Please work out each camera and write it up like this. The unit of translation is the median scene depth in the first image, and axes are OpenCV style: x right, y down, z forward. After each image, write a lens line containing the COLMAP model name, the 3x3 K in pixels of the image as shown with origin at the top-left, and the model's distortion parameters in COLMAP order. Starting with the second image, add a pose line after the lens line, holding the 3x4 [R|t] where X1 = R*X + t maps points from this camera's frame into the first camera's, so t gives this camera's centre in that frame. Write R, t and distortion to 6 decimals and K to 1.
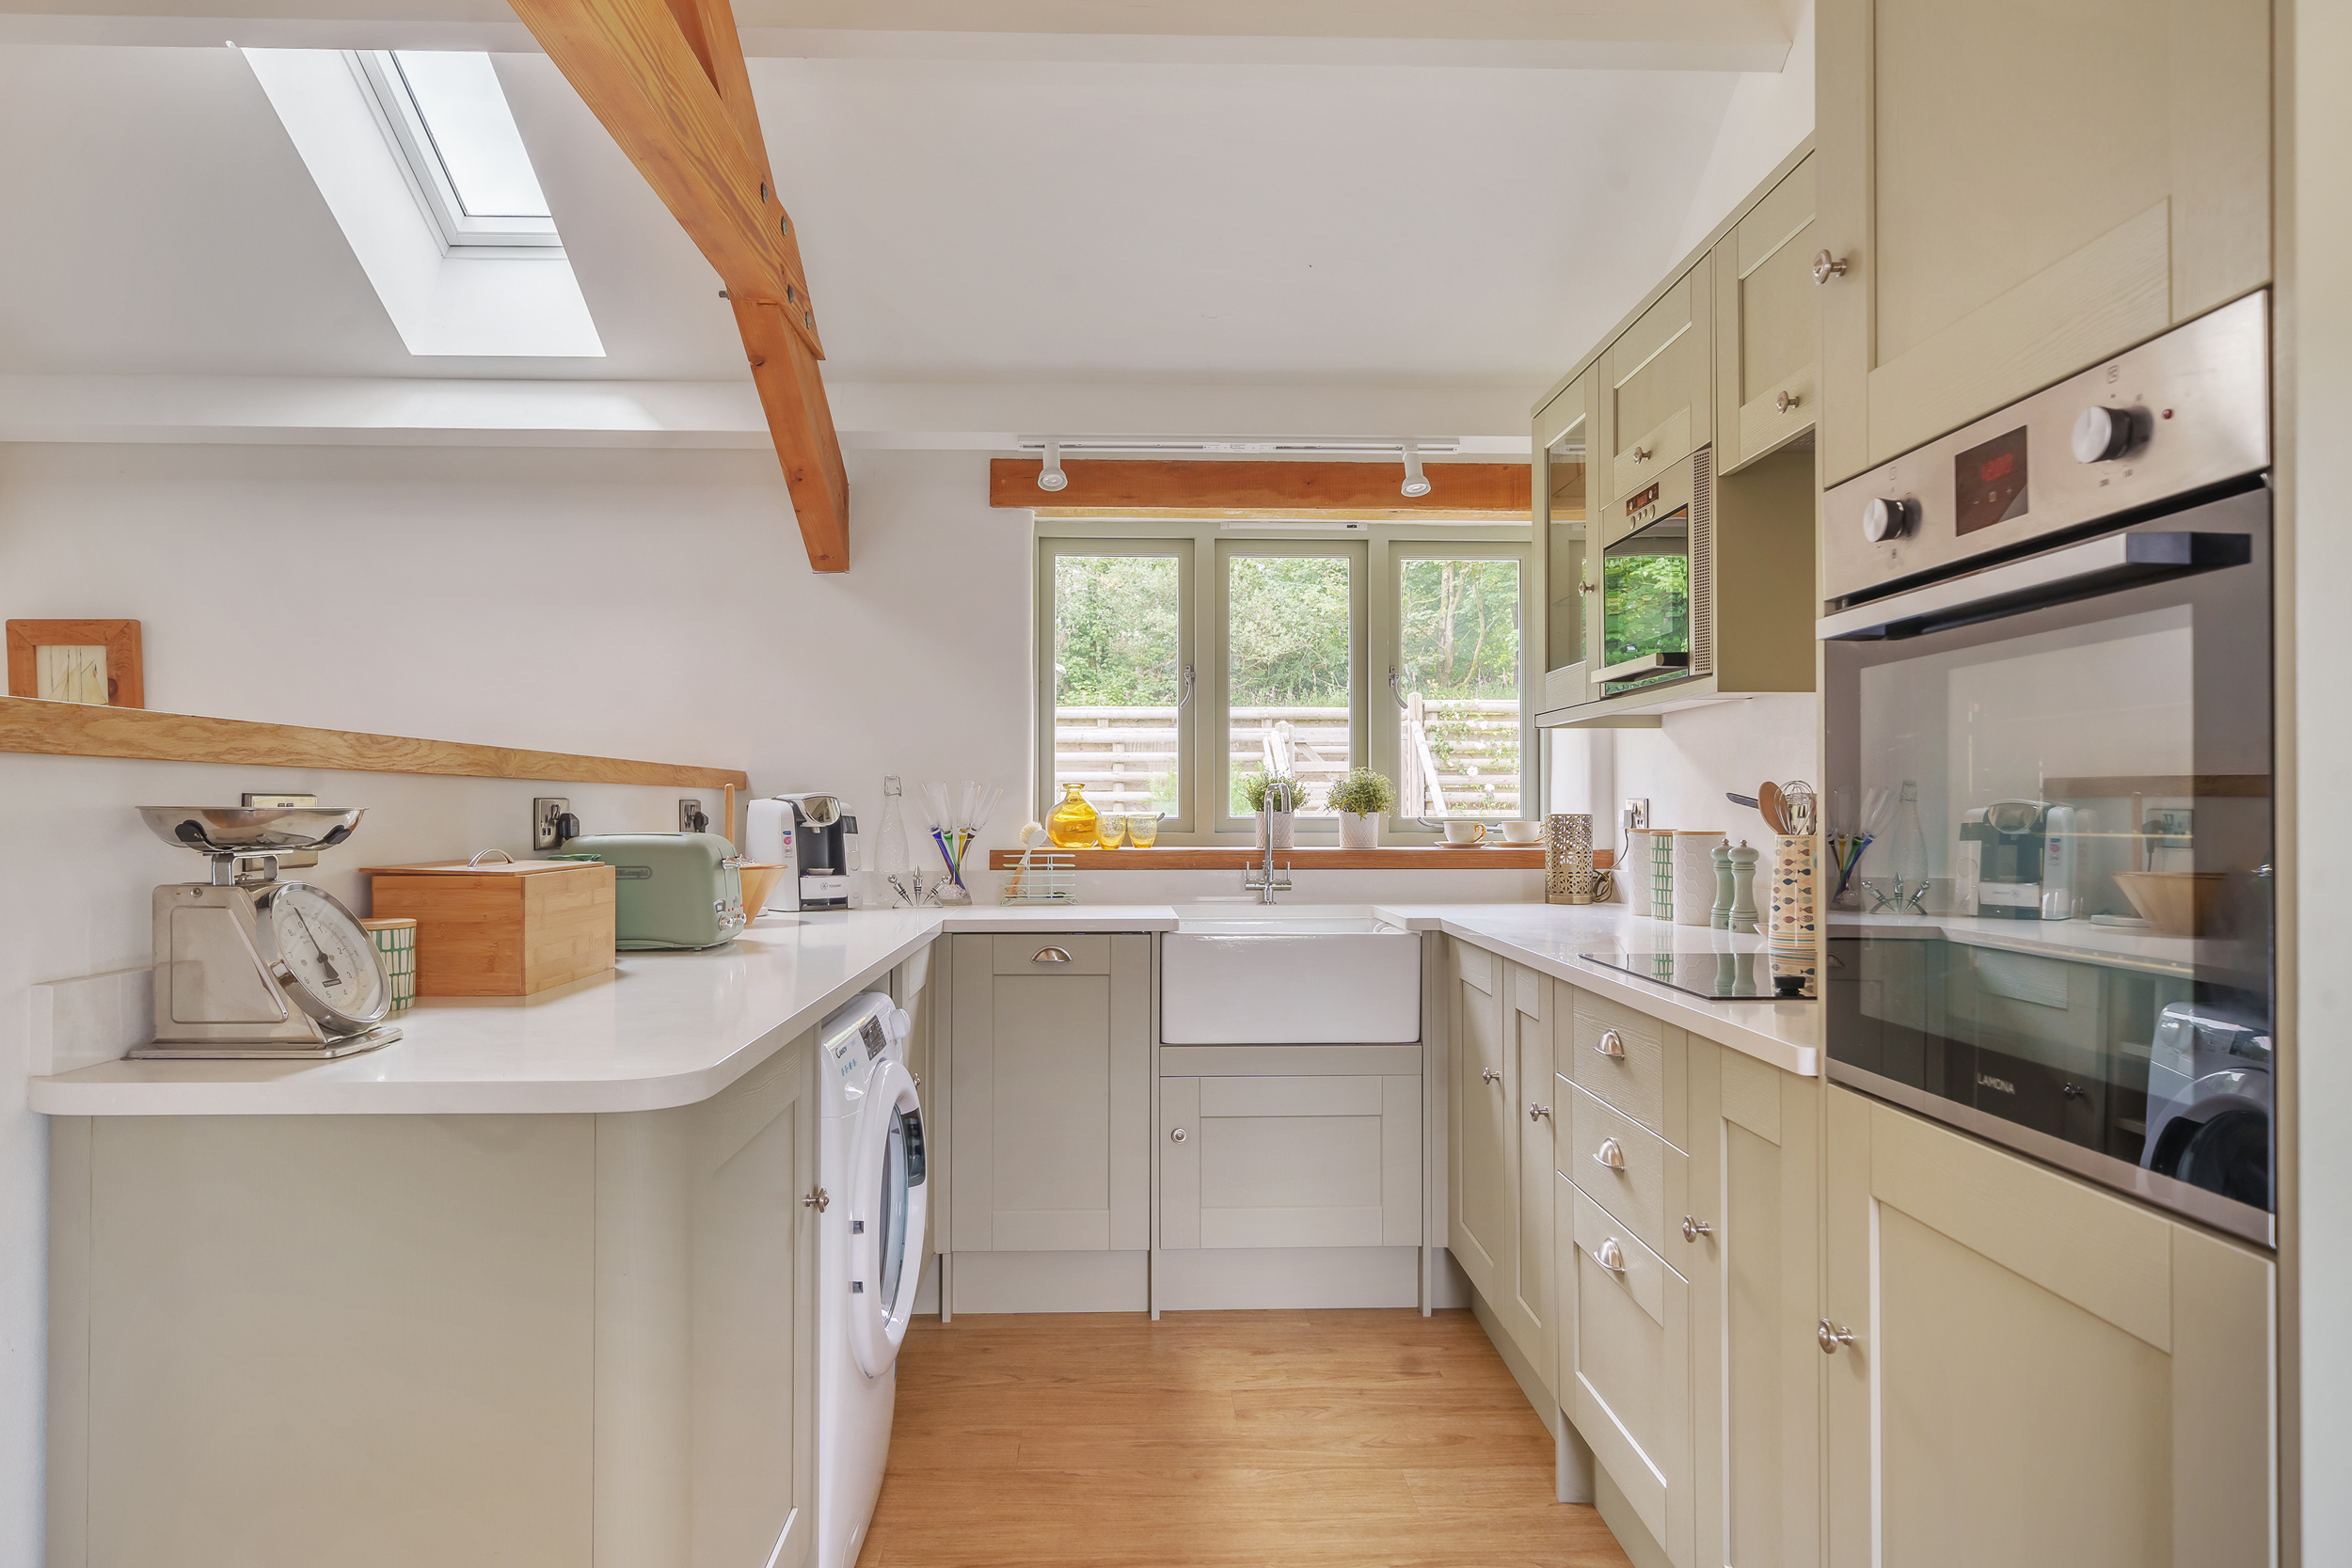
lens RADIAL K [[1528.6, 0, 1176.0], [0, 1528.6, 784.0], [0, 0, 1]] dist [-0.007634, 0.037521]
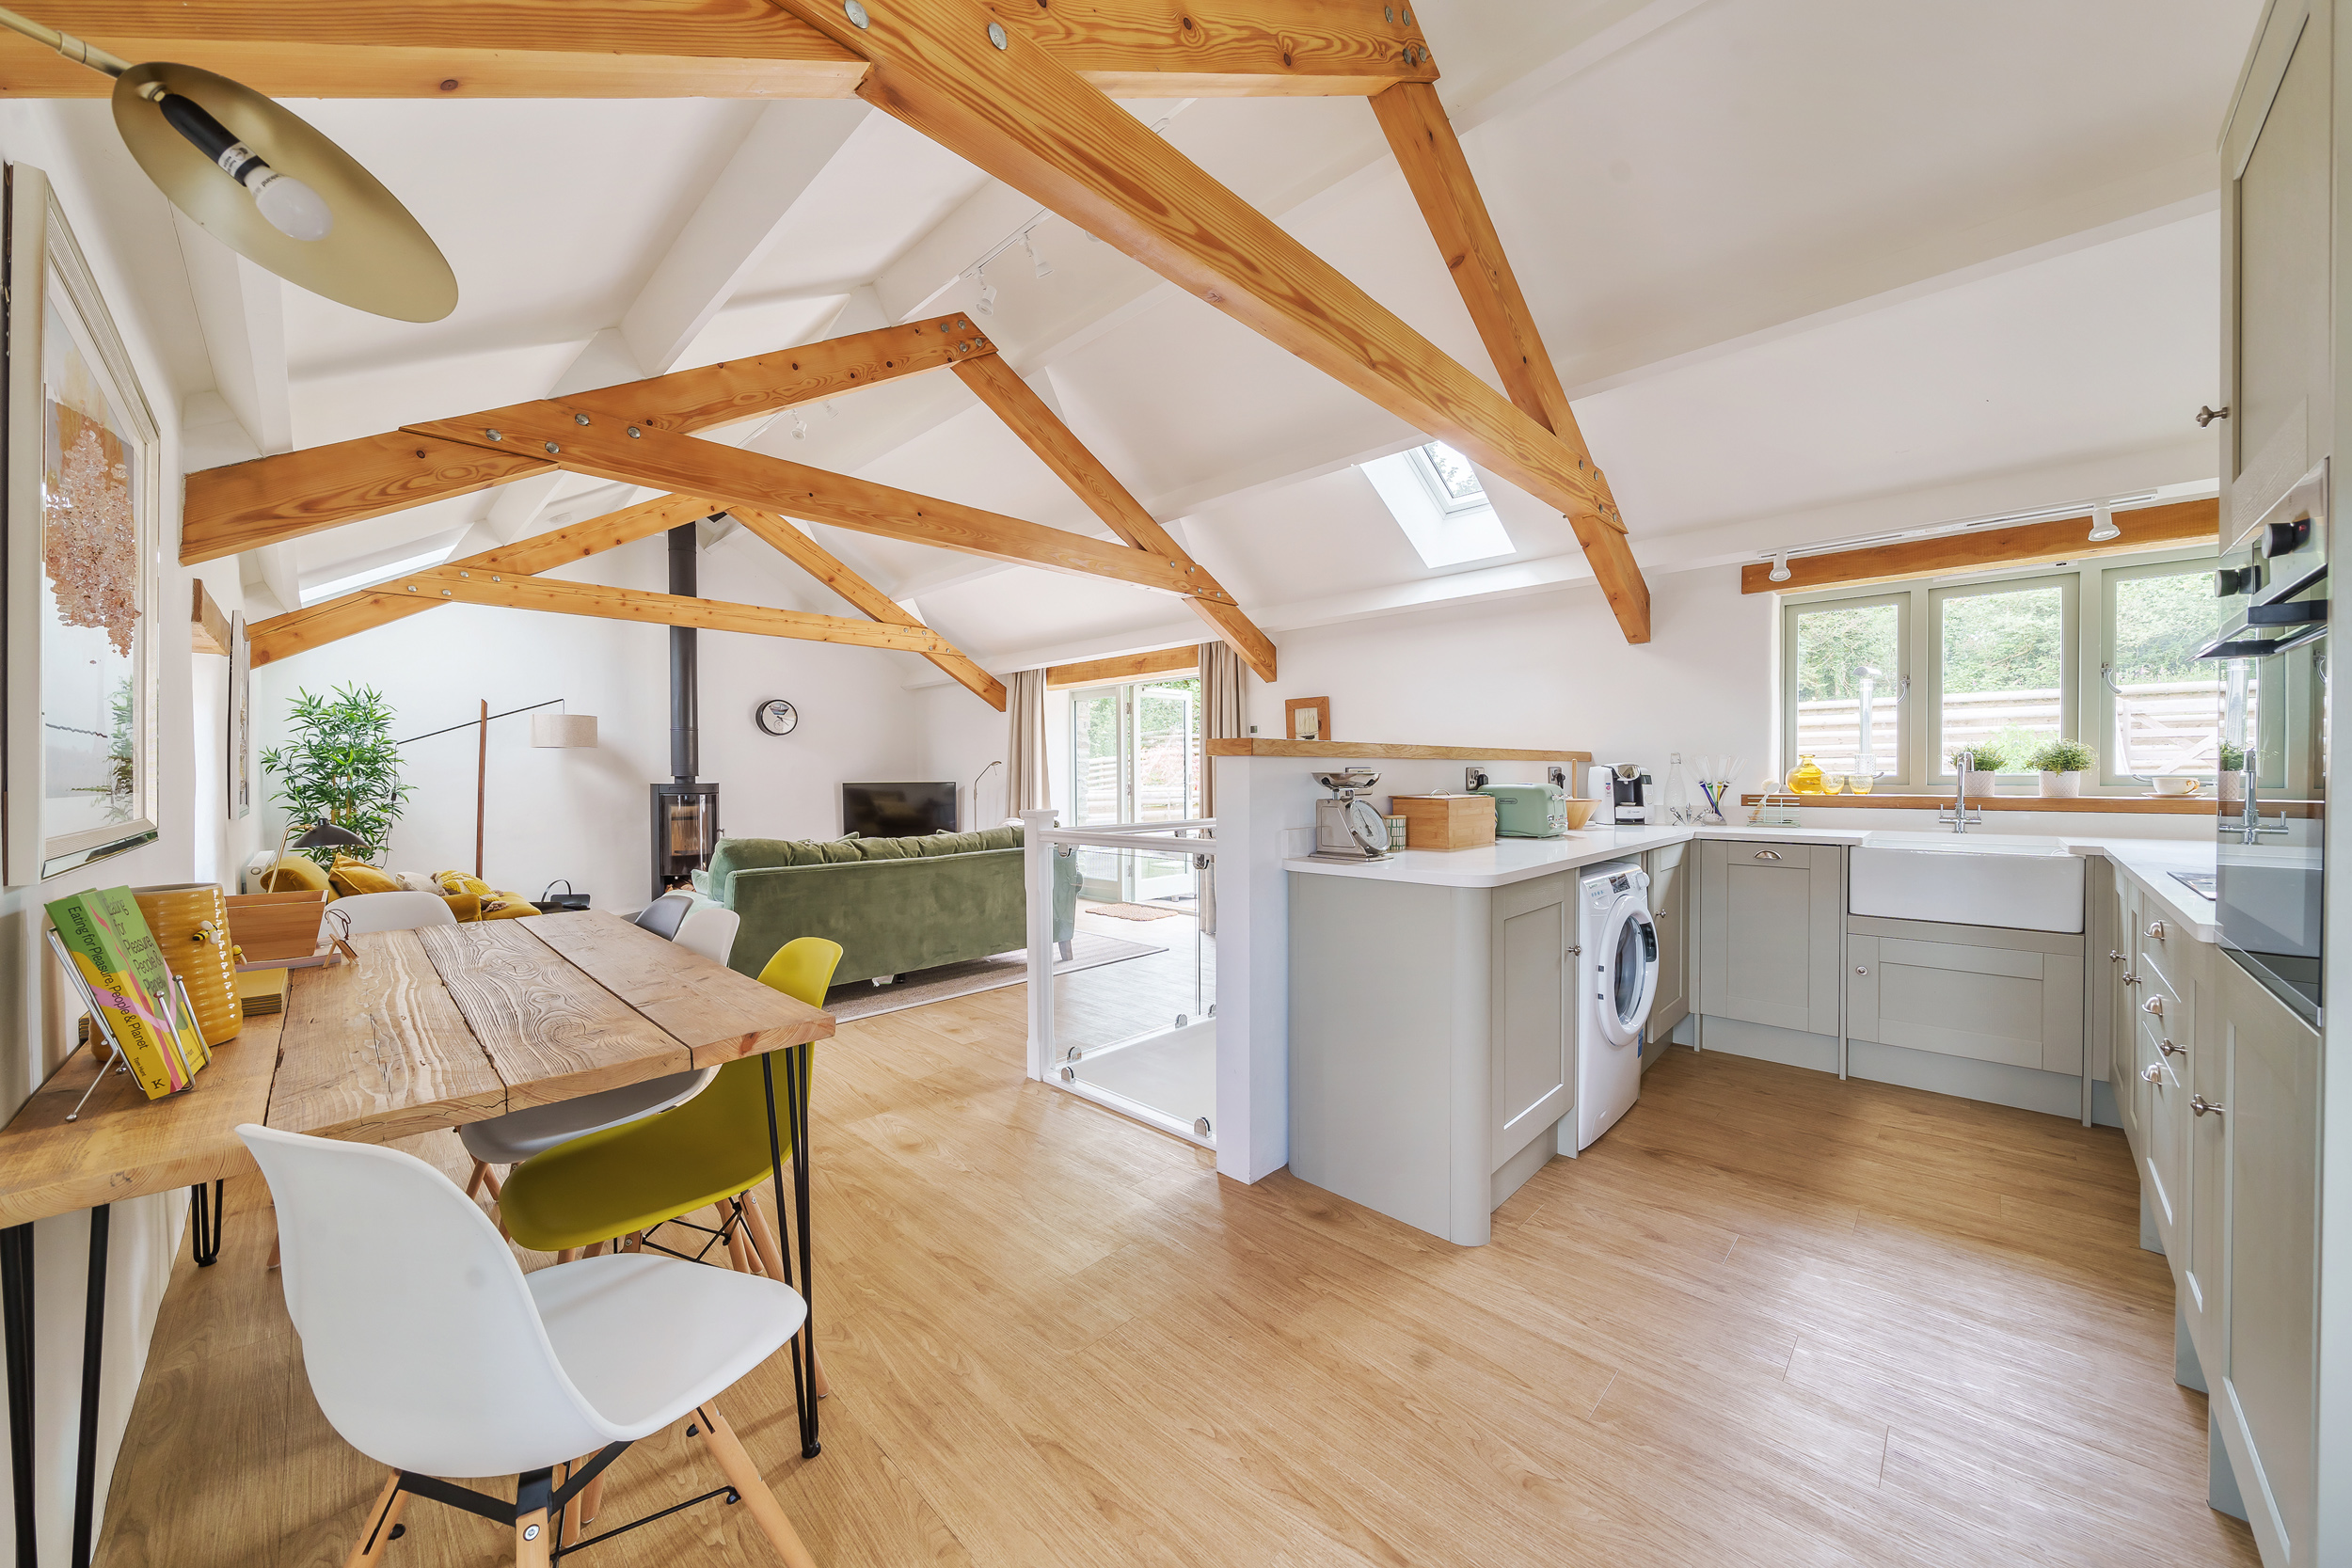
lens RADIAL K [[843.9, 0, 1176.0], [0, 843.9, 784.0], [0, 0, 1]] dist [0.000081, 0.000000]
pose [[0.699901, 0.004934, -0.714223, 0.132234], [0.017624, 0.999552, 0.024176, -0.003326], [0.714022, -0.029508, 0.699501, -0.143785]]
